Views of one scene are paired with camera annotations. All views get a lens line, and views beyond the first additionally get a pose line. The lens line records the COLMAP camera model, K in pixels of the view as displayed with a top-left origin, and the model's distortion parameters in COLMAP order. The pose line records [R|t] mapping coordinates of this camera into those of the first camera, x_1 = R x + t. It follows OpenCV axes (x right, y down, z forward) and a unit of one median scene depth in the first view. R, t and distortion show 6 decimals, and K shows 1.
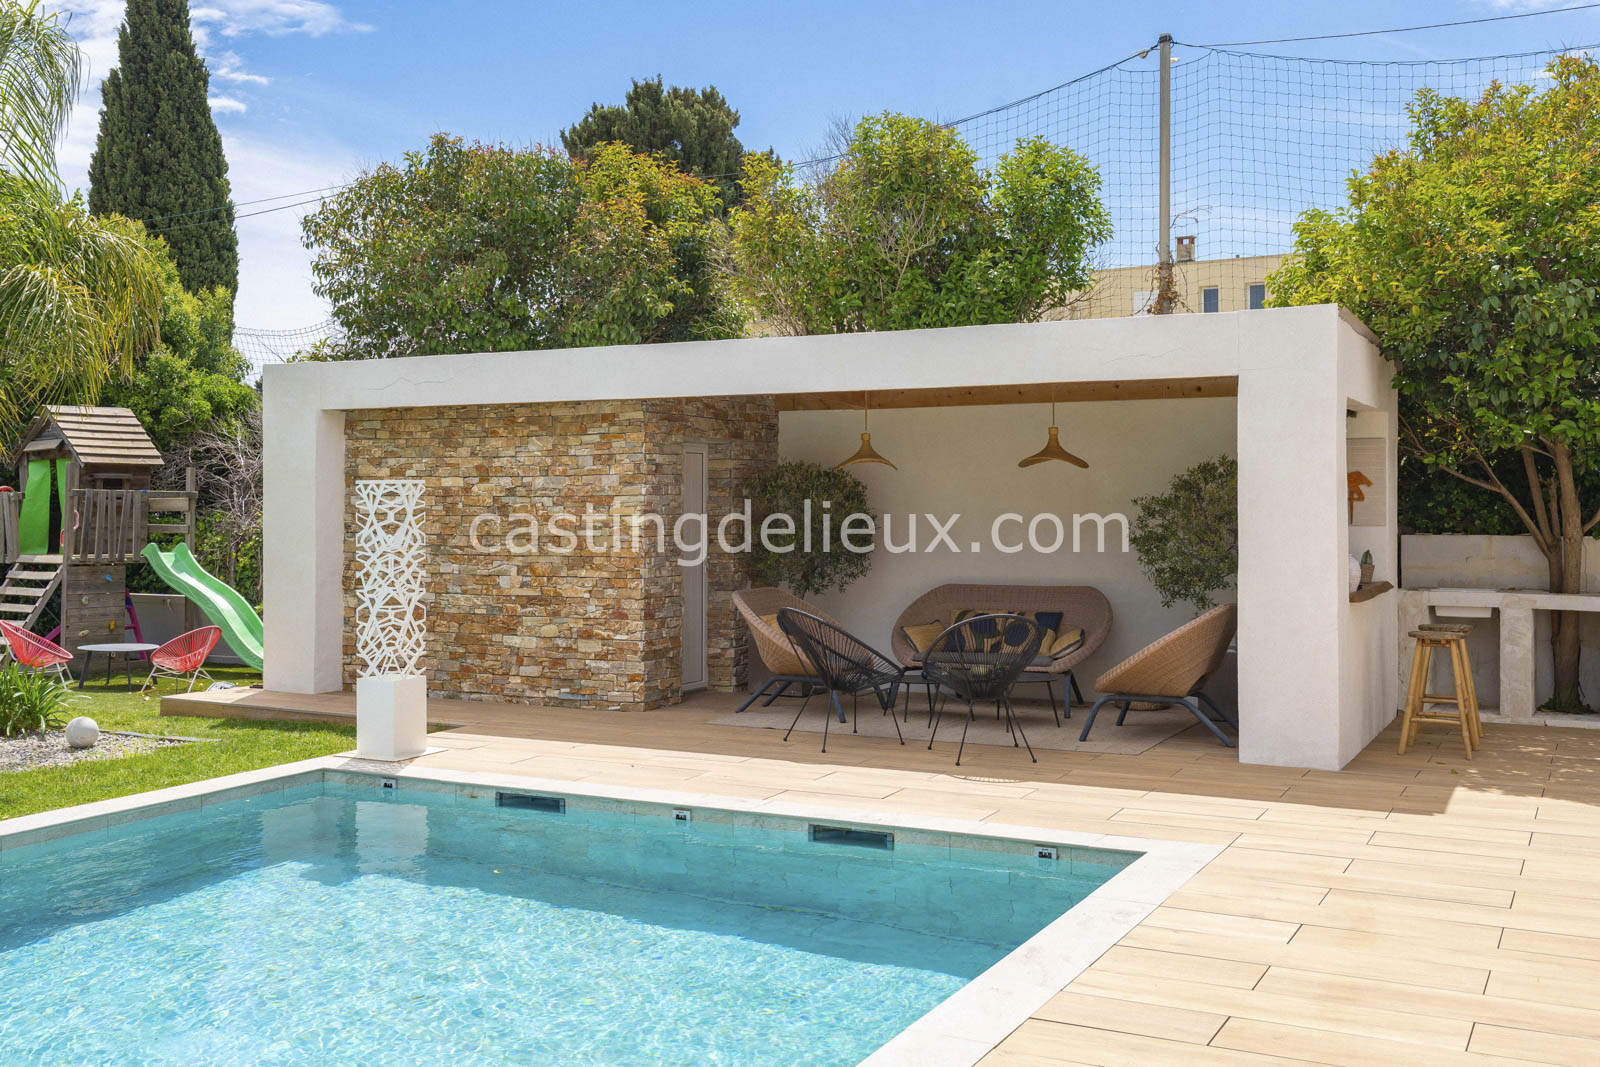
lens RADIAL K [[1512.7, 0, 797.3], [0, 1512.7, 519.7], [0, 0, 1]] dist [0.019627, 0.000000]
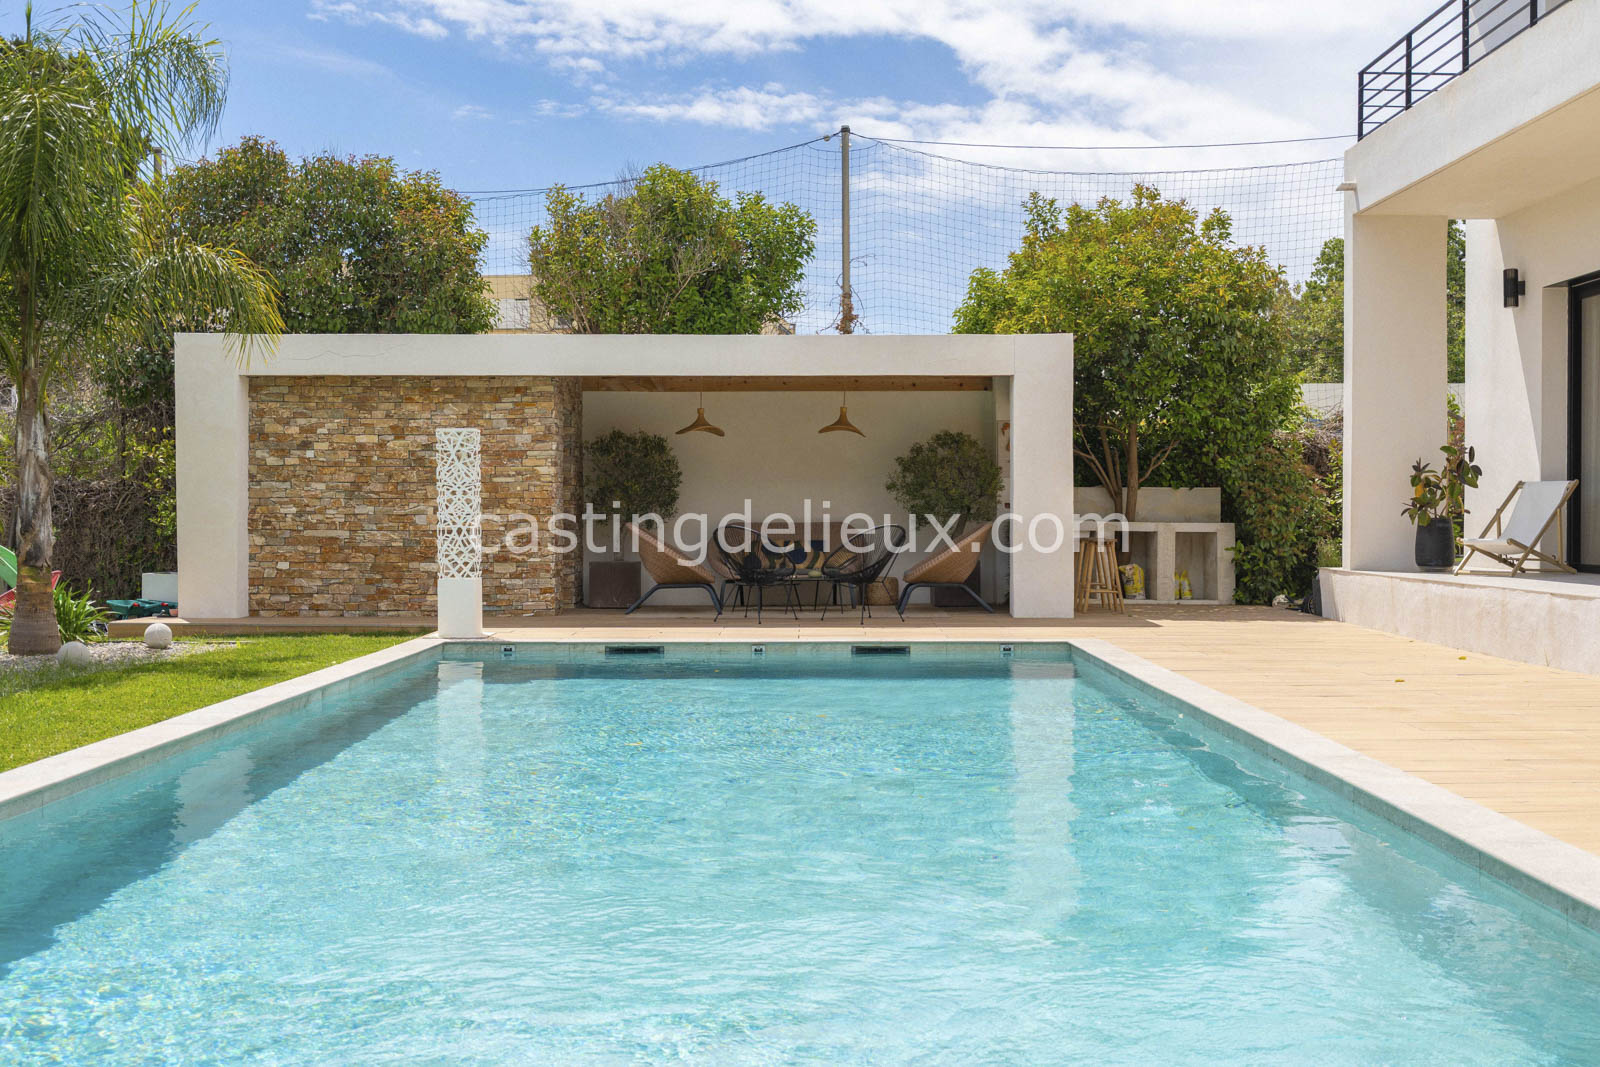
lens RADIAL K [[1512.7, 0, 801.4], [0, 1512.7, 539.2], [0, 0, 1]] dist [0.019627, 0.000000]
pose [[0.900211, -0.007439, 0.435391, -0.451099], [0.003414, 0.999944, 0.010025, 0.045412], [-0.435441, -0.007538, 0.900186, -0.251566]]
